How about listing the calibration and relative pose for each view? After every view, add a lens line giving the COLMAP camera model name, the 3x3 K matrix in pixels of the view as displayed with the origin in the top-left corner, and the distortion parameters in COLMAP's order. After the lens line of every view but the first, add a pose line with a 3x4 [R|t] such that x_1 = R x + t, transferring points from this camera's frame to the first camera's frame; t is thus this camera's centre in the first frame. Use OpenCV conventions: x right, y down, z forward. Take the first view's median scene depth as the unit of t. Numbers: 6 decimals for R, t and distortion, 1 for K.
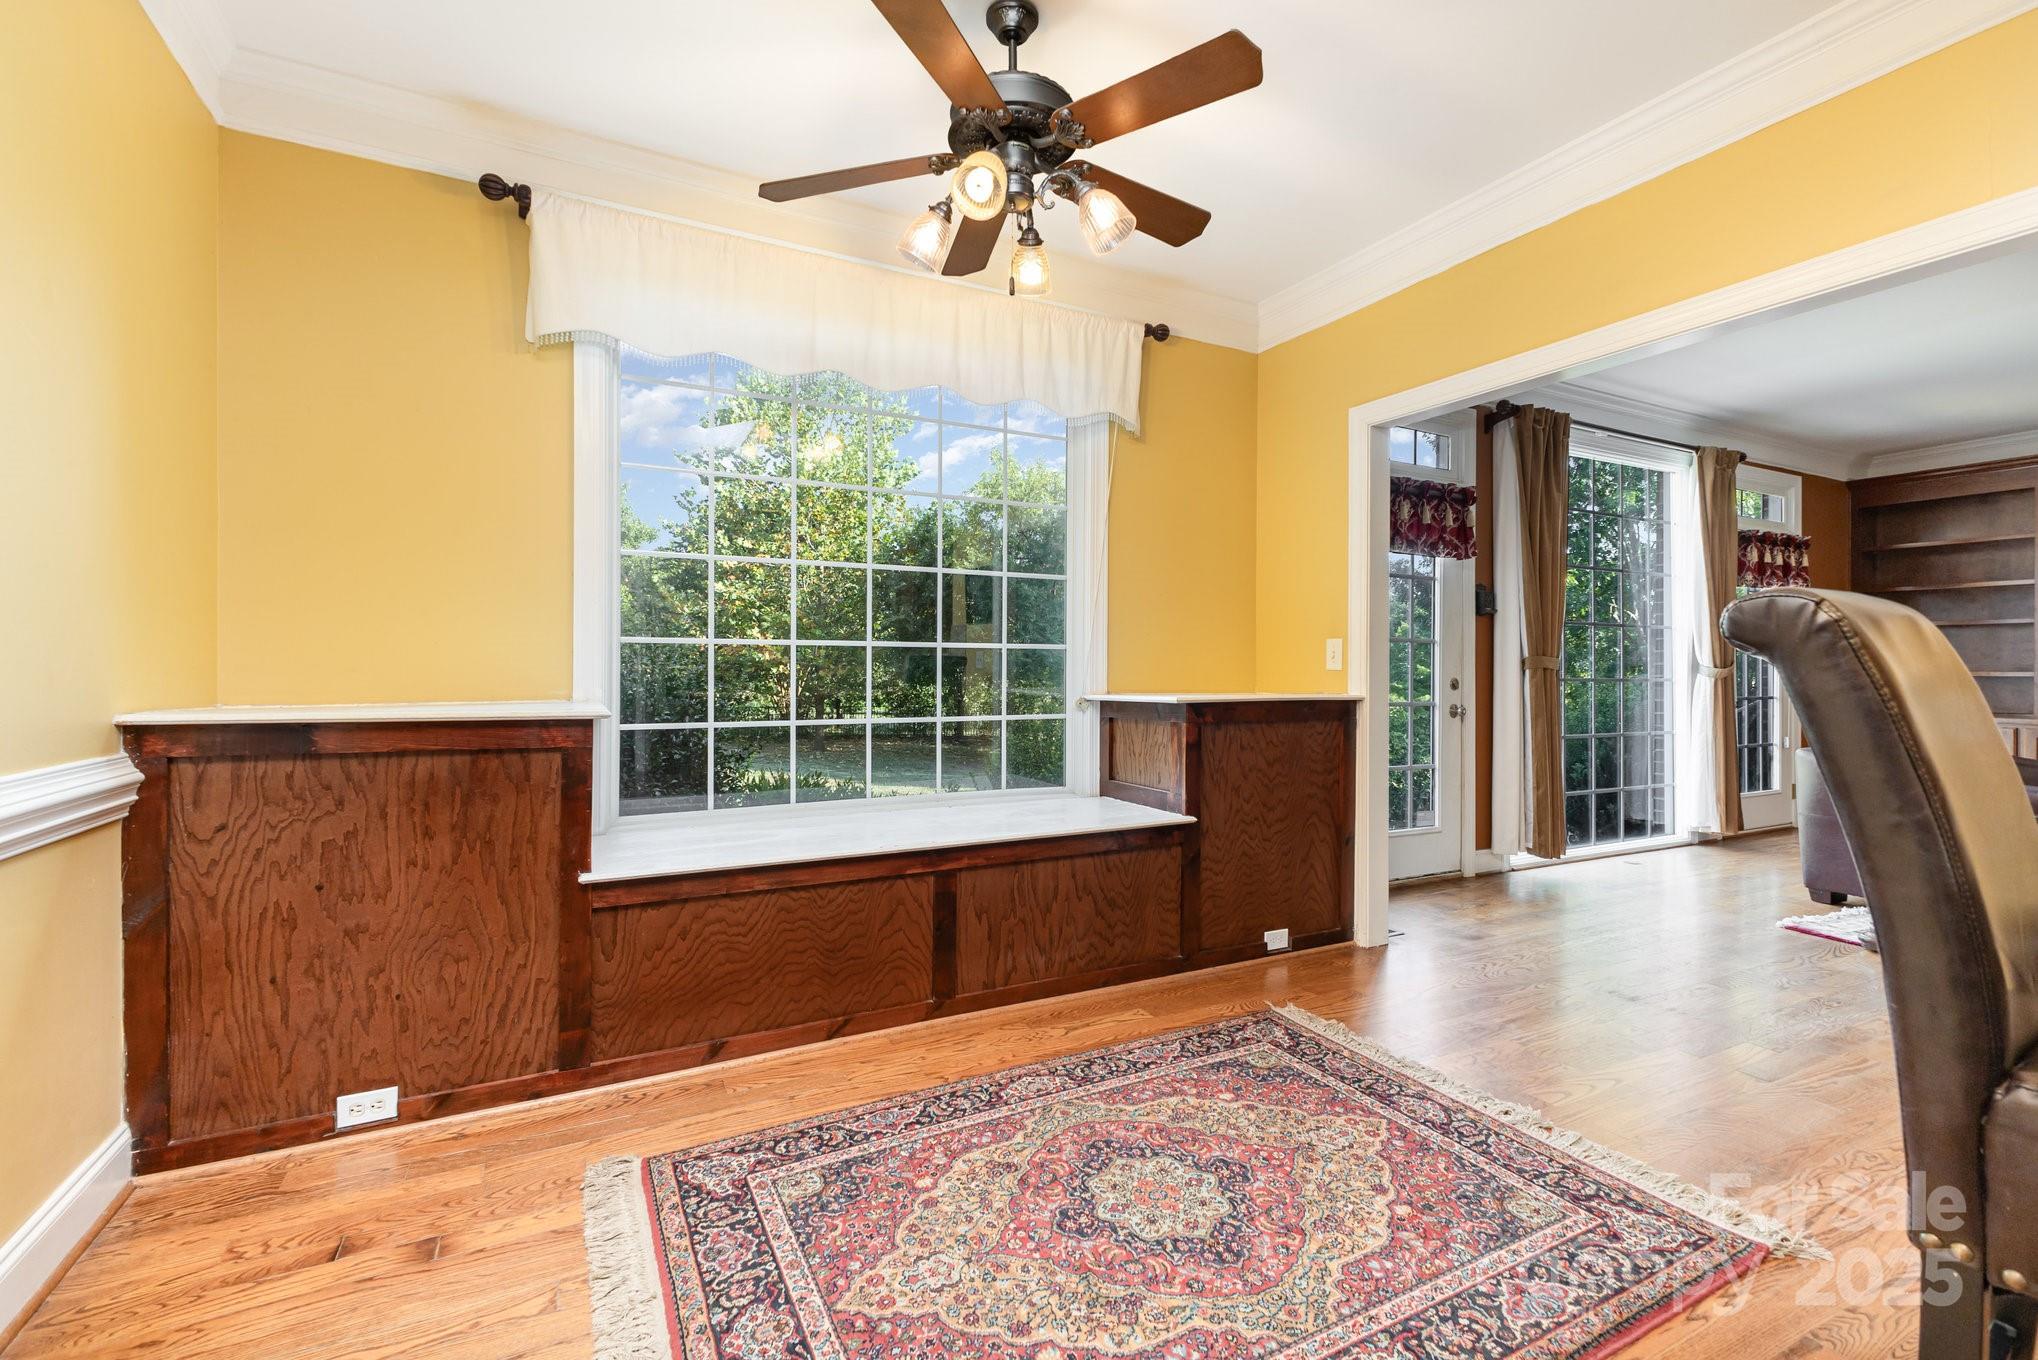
lens RADIAL K [[888.6, 0, 1015.3], [0, 888.6, 669.4], [0, 0, 1]] dist [0.008427, 0.000159]
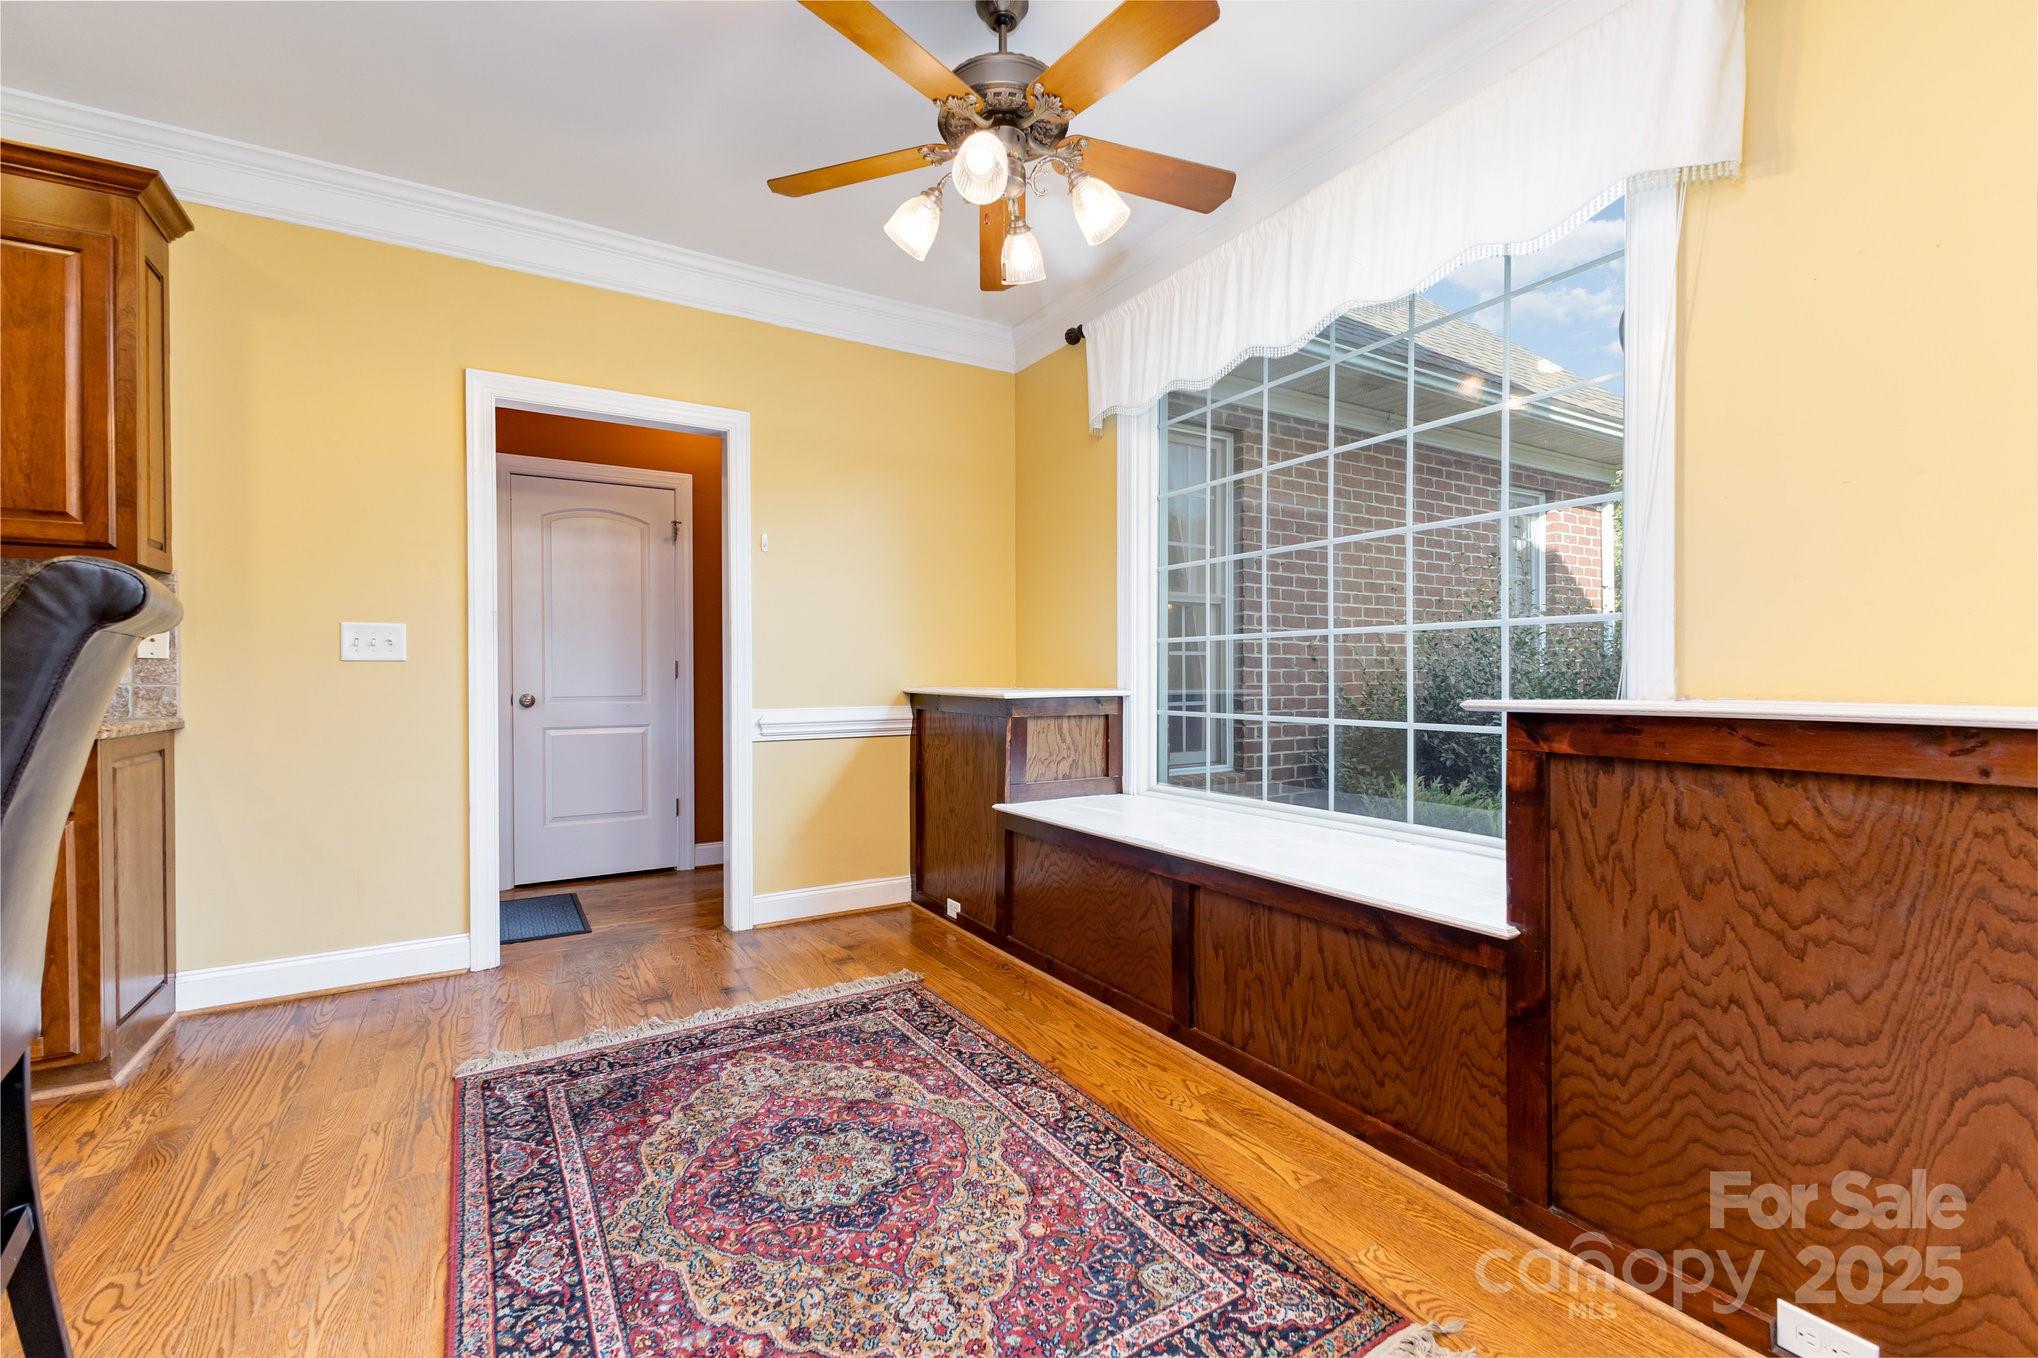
lens RADIAL K [[872.7, 0, 1027.9], [0, 872.7, 678.4], [0, 0, 1]] dist [0.004495, 0.000256]
pose [[0.077668, -0.000685, -0.996979, 0.970741], [0.001644, 0.999998, -0.000560, 0.025021], [0.996978, -0.001595, 0.077669, 0.951495]]
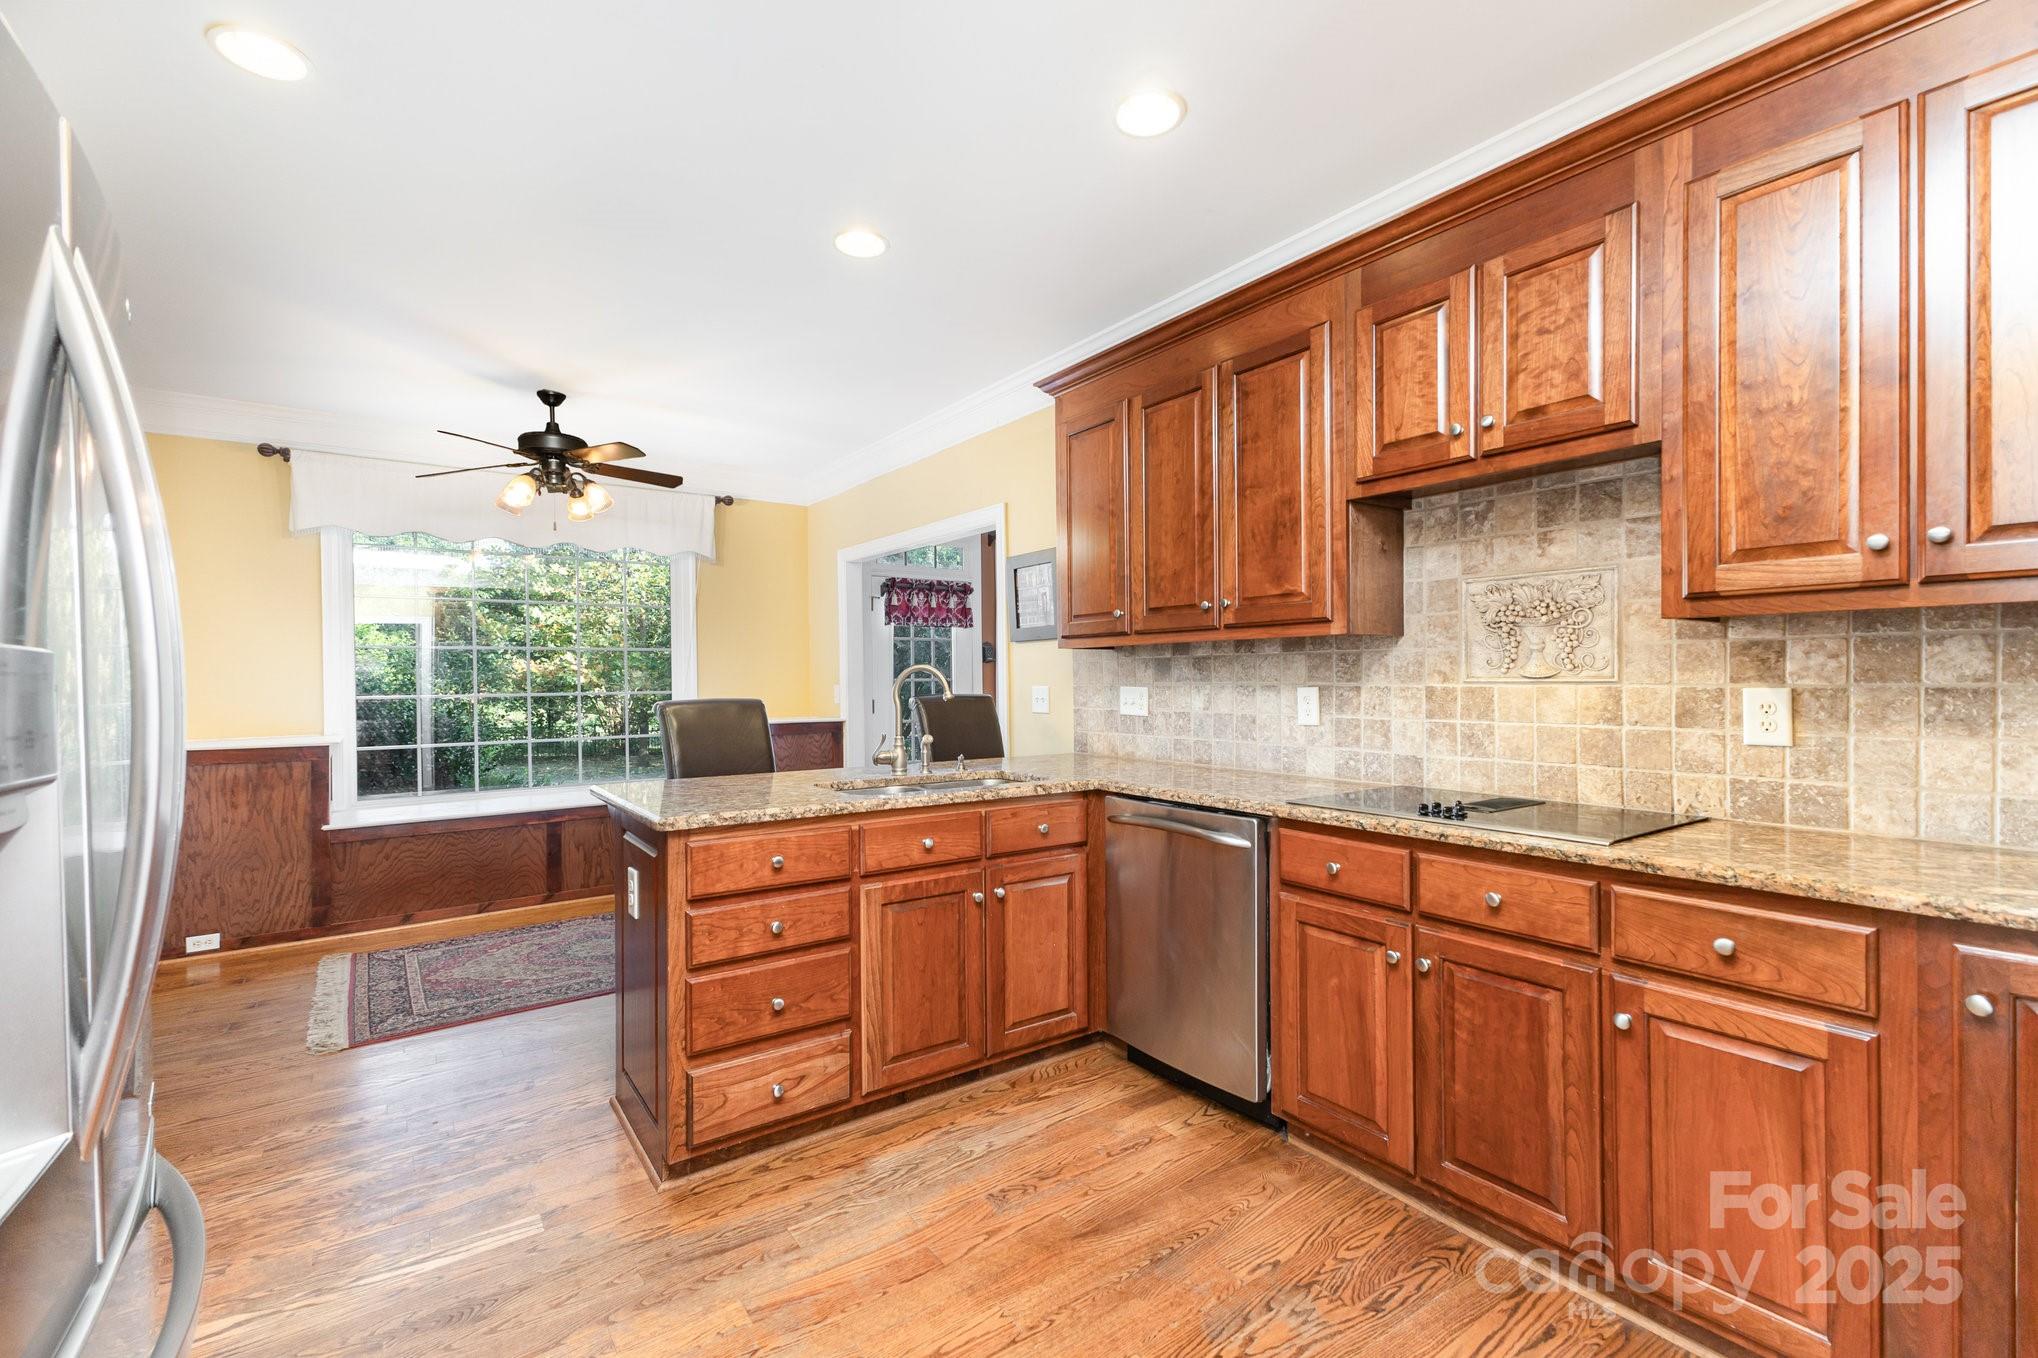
lens RADIAL K [[887.4, 0, 1025.4], [0, 887.4, 684.6], [0, 0, 1]] dist [0.010270, -0.000011]
pose [[0.987887, -0.017404, 0.154196, 0.737063], [0.016496, 0.999838, 0.007168, -0.066519], [-0.154296, -0.004537, 0.988014, -1.170384]]
